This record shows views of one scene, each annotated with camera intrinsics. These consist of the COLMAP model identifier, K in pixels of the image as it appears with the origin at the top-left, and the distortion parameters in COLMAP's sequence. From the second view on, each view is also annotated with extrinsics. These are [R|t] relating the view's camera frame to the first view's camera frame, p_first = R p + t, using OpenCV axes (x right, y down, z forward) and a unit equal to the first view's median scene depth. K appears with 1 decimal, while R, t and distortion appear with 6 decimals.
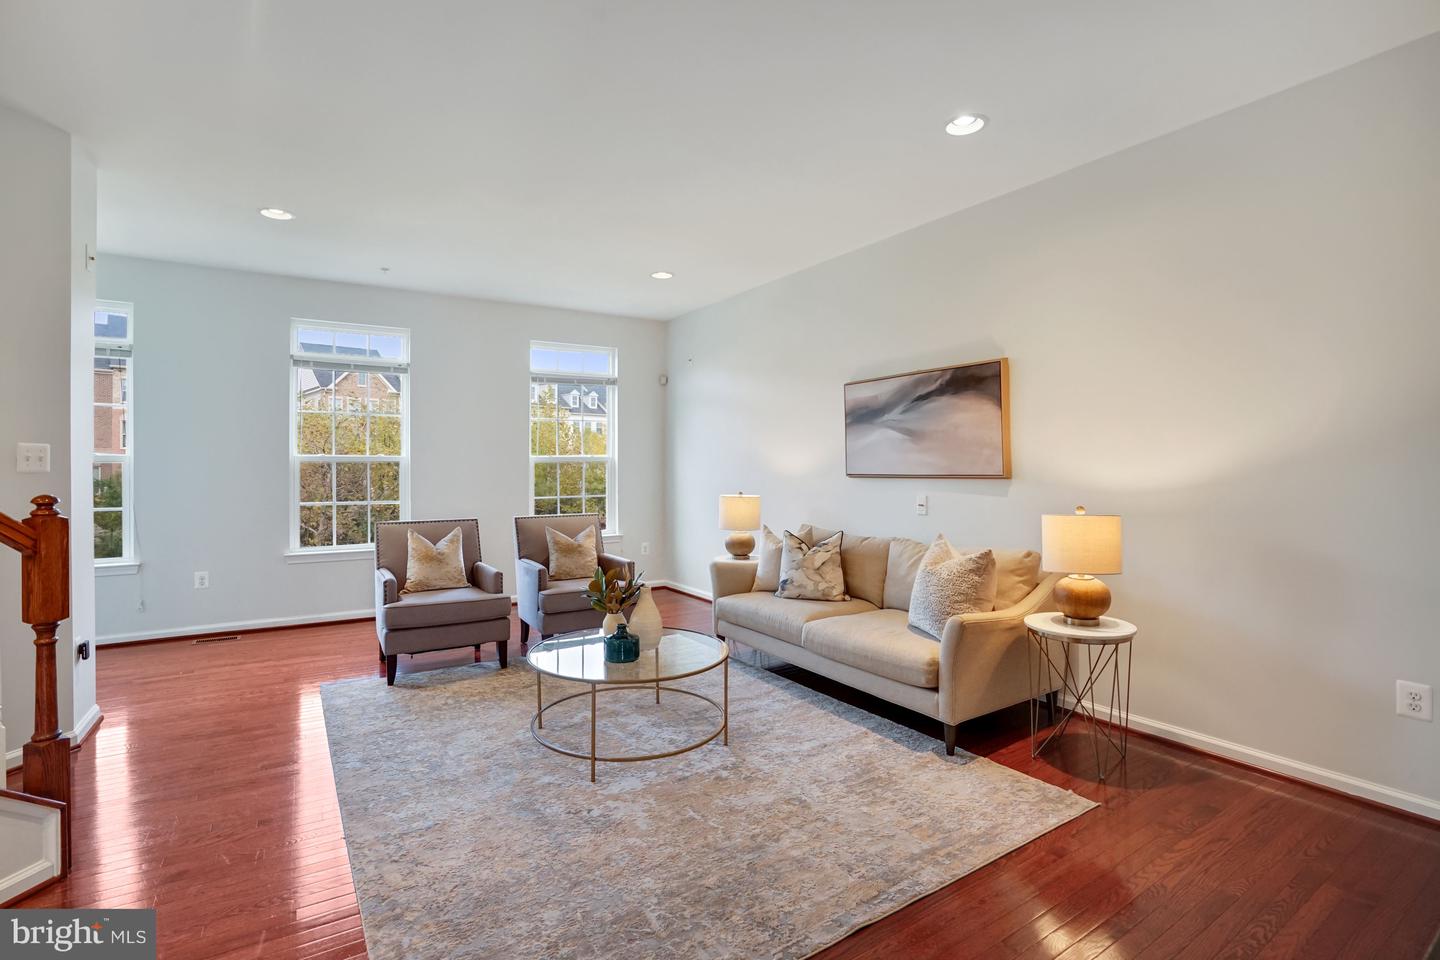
lens RADIAL K [[667.6, 0, 712.6], [0, 667.6, 472.0], [0, 0, 1]] dist [-0.055224, 0.016986]
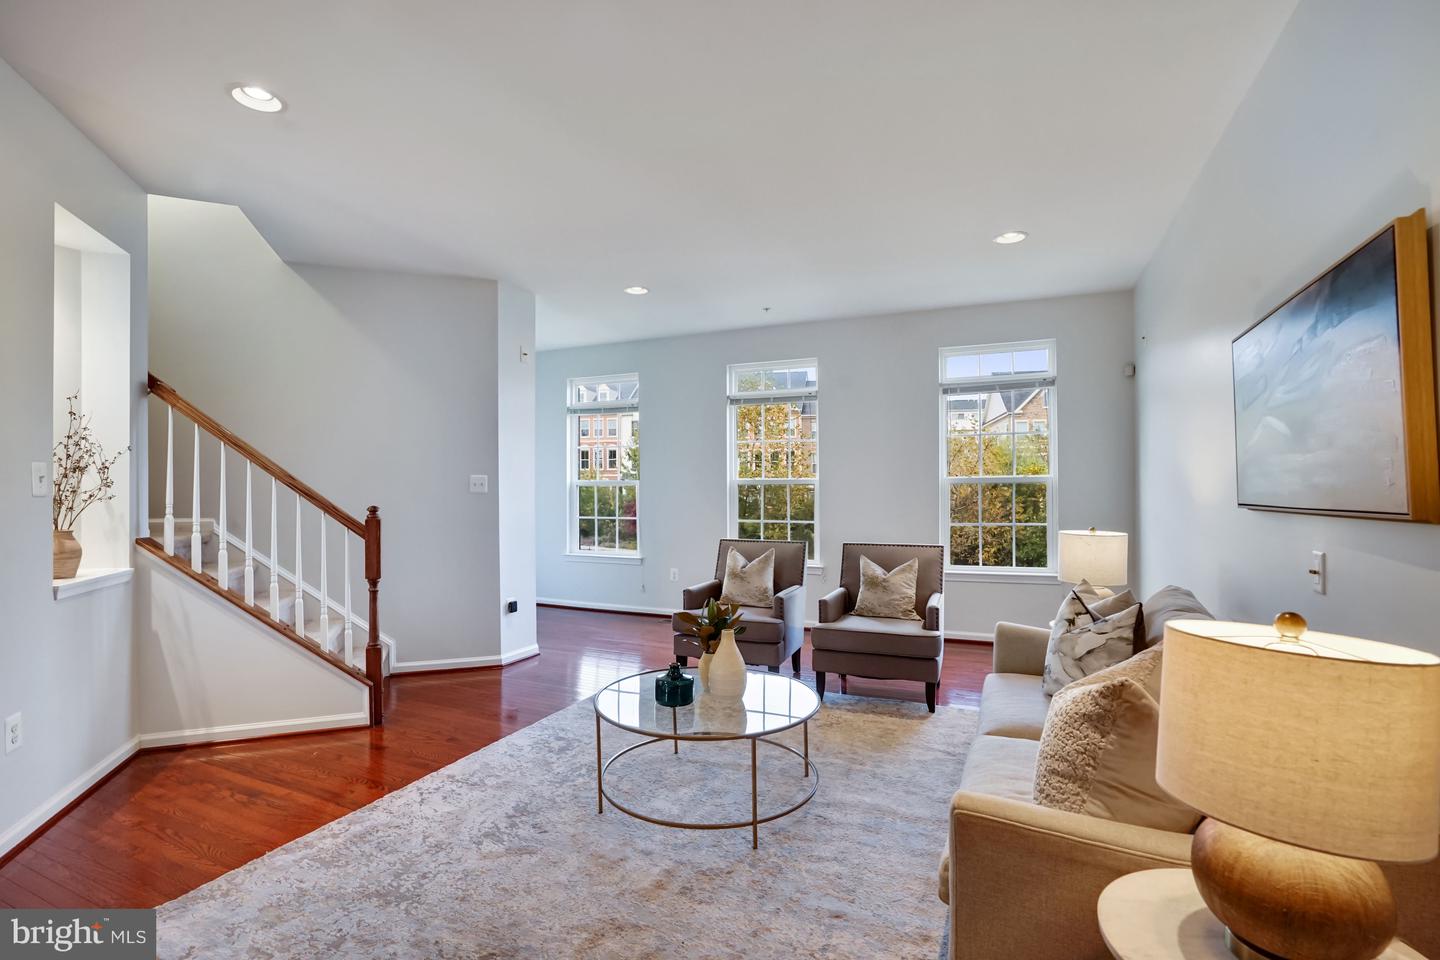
lens RADIAL K [[667.6, 0, 720.8], [0, 667.6, 481.1], [0, 0, 1]] dist [-0.055224, 0.016986]
pose [[0.537791, -0.010679, -0.843011, 0.425096], [-0.007261, 0.999824, -0.017298, -0.001429], [0.843047, 0.015424, 0.537619, 0.363295]]
